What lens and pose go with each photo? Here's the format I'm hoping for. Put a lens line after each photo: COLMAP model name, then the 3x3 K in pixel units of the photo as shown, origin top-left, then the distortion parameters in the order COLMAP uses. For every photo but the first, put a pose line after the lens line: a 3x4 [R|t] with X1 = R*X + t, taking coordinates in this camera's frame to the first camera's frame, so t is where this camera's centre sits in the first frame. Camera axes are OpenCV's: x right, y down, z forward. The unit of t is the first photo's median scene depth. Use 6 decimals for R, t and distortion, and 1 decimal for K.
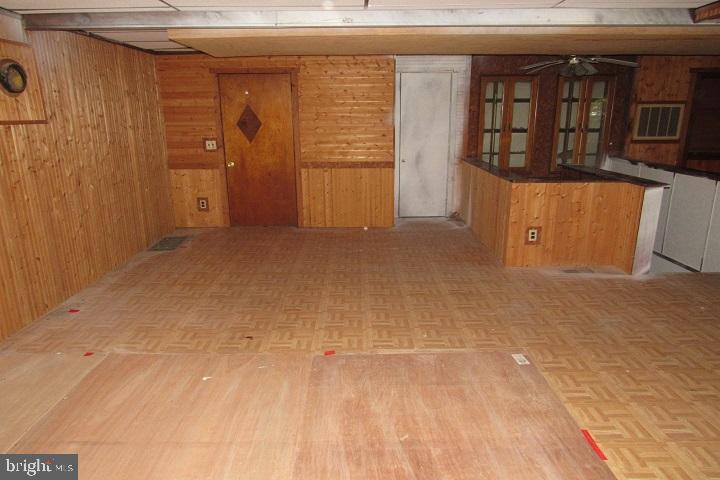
lens RADIAL K [[509.1, 0, 357.7], [0, 509.1, 263.2], [0, 0, 1]] dist [-0.006963, 0.000872]
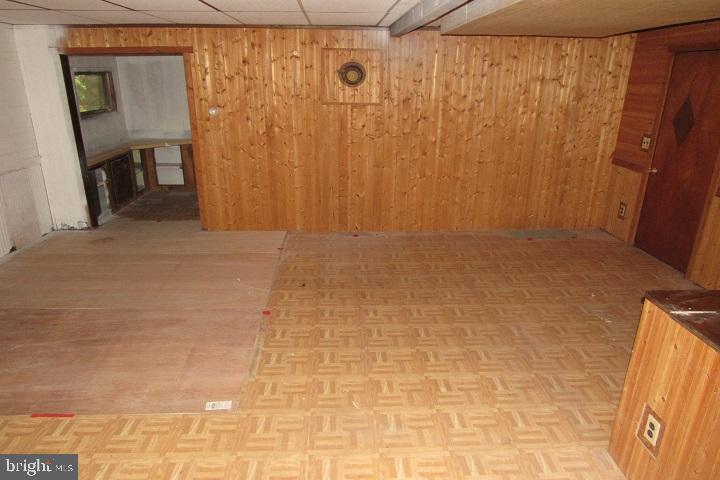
lens RADIAL K [[502.3, 0, 358.5], [0, 502.3, 270.7], [0, 0, 1]] dist [-0.026241, 0.001627]
pose [[0.040729, 0.357207, -0.933137, 0.844669], [-0.286114, 0.898973, 0.331640, -0.303436], [0.957329, 0.253476, 0.138817, 0.844039]]
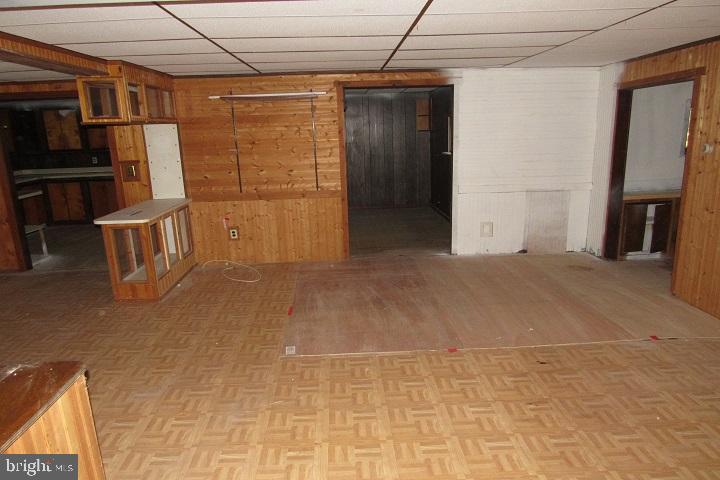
lens RADIAL K [[509.1, 0, 357.7], [0, 509.1, 263.2], [0, 0, 1]] dist [-0.006963, 0.000872]
pose [[-0.998642, 0.040284, -0.033037, 0.154192], [0.017730, 0.859062, 0.511564, -0.477674], [0.048988, 0.510284, -0.858610, 1.545608]]
